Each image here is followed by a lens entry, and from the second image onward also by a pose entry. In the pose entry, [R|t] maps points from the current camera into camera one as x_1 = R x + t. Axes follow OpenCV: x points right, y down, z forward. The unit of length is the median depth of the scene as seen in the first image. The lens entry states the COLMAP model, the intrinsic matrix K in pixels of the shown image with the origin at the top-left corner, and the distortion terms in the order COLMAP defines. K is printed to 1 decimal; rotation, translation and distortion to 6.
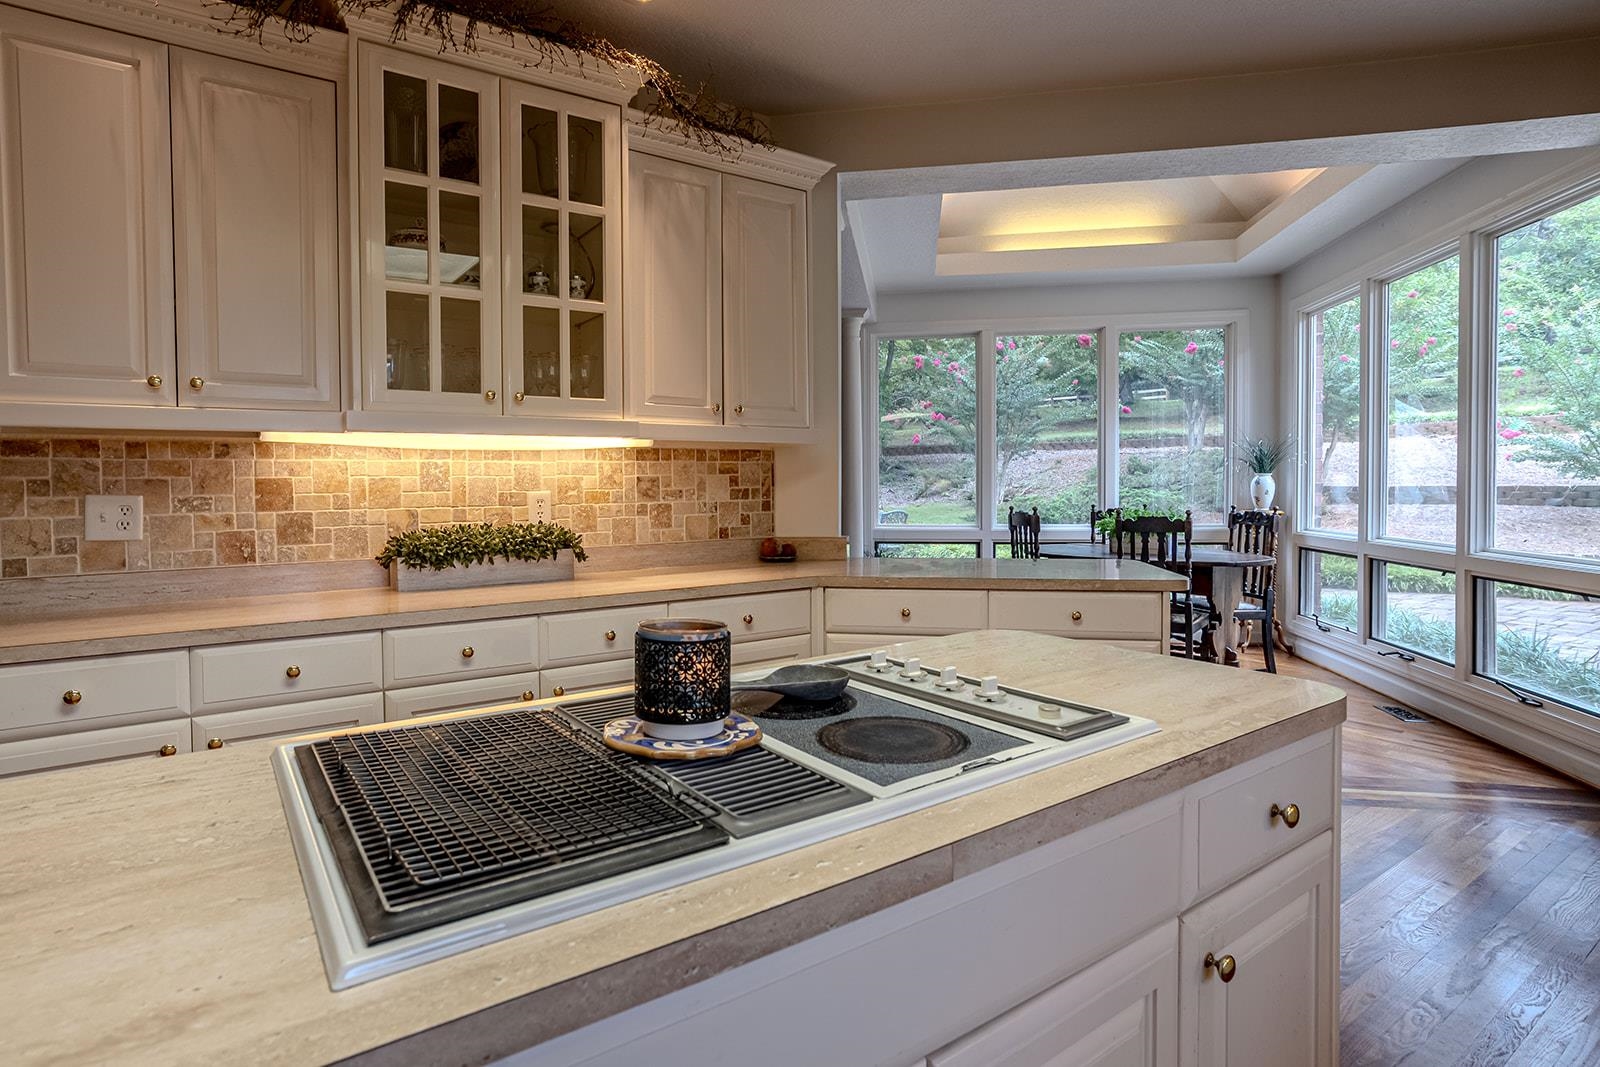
lens RADIAL K [[783.8, 0, 796.4], [0, 783.8, 505.7], [0, 0, 1]] dist [0.002464, 0.000737]
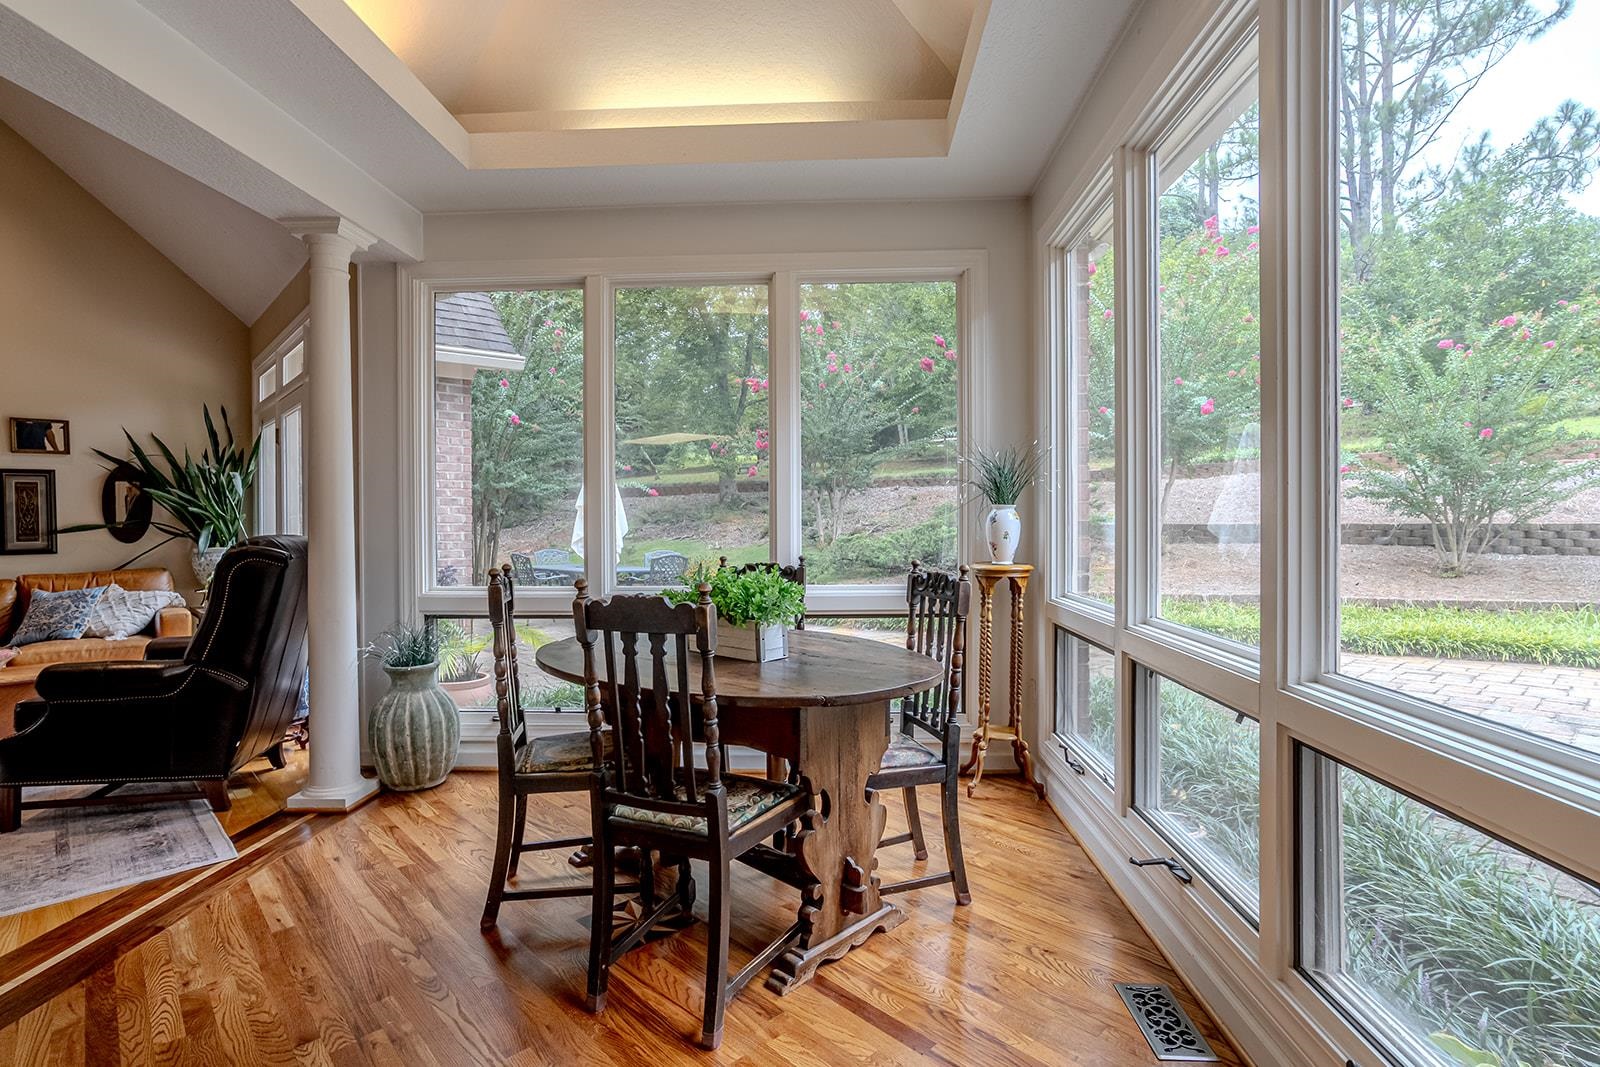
lens RADIAL K [[797.0, 0, 800.0], [0, 797.0, 533.5], [0, 0, 1]] dist [-0.016625, 0.000181]
pose [[0.990218, -0.002154, 0.139515, 0.347669], [0.003990, 0.999909, -0.012878, -0.010961], [-0.139474, 0.013308, 0.990136, 0.396003]]
